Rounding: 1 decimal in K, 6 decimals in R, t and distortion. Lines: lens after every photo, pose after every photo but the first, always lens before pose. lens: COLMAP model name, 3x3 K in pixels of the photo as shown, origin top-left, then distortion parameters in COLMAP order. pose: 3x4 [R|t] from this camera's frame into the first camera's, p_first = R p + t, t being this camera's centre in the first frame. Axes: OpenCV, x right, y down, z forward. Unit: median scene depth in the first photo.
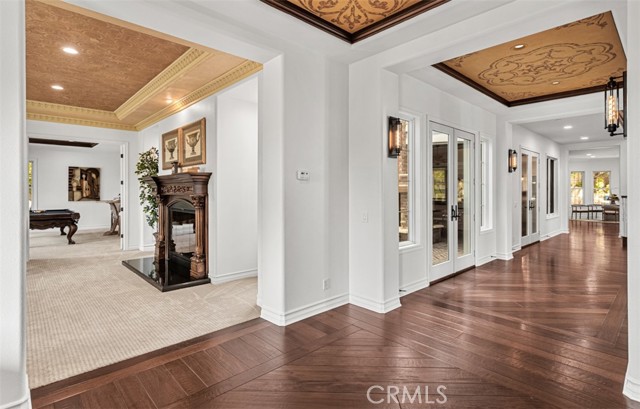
lens RADIAL K [[319.1, 0, 328.2], [0, 319.1, 192.7], [0, 0, 1]] dist [0.009595, 0.002219]
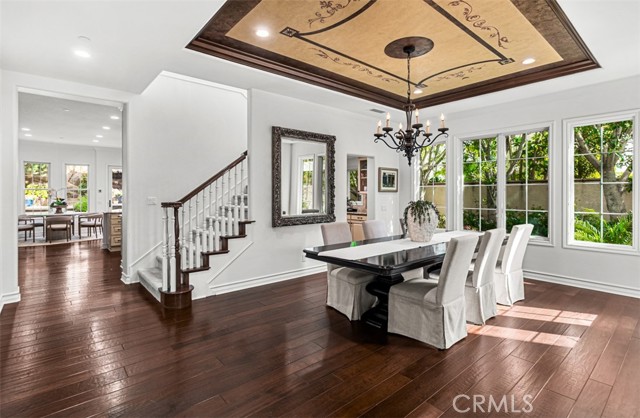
lens RADIAL K [[319.1, 0, 306.3], [0, 319.1, 194.4], [0, 0, 1]] dist [0.009595, 0.002219]
pose [[0.086315, -0.003172, 0.996263, 0.910413], [0.006303, 0.999977, 0.002638, -0.004508], [-0.996248, 0.006052, 0.086333, 1.439378]]
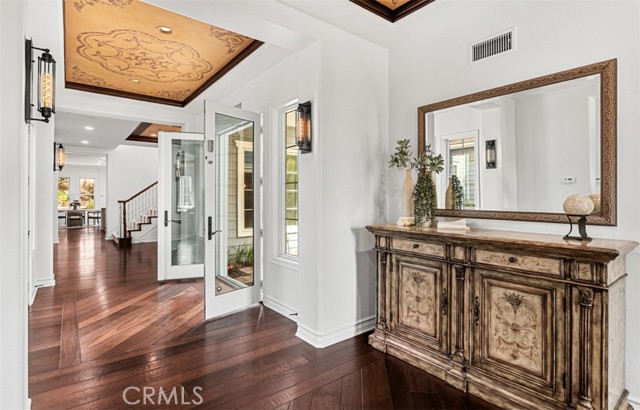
lens RADIAL K [[322.0, 0, 315.6], [0, 322.0, 195.3], [0, 0, 1]] dist [-0.005480, 0.001691]
pose [[0.098907, 0.004339, 0.995087, -0.196942], [0.008321, 0.999952, -0.005187, 0.003415], [-0.995062, 0.008794, 0.098867, 0.431805]]
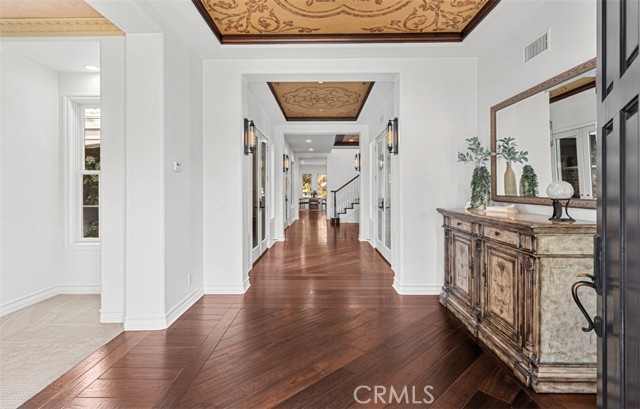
lens RADIAL K [[319.1, 0, 315.7], [0, 319.1, 189.1], [0, 0, 1]] dist [0.009595, 0.002219]
pose [[0.701338, -0.000331, 0.712828, -0.354118], [0.005342, 0.999974, -0.004791, 0.015857], [-0.712808, 0.007168, 0.701322, 0.031219]]
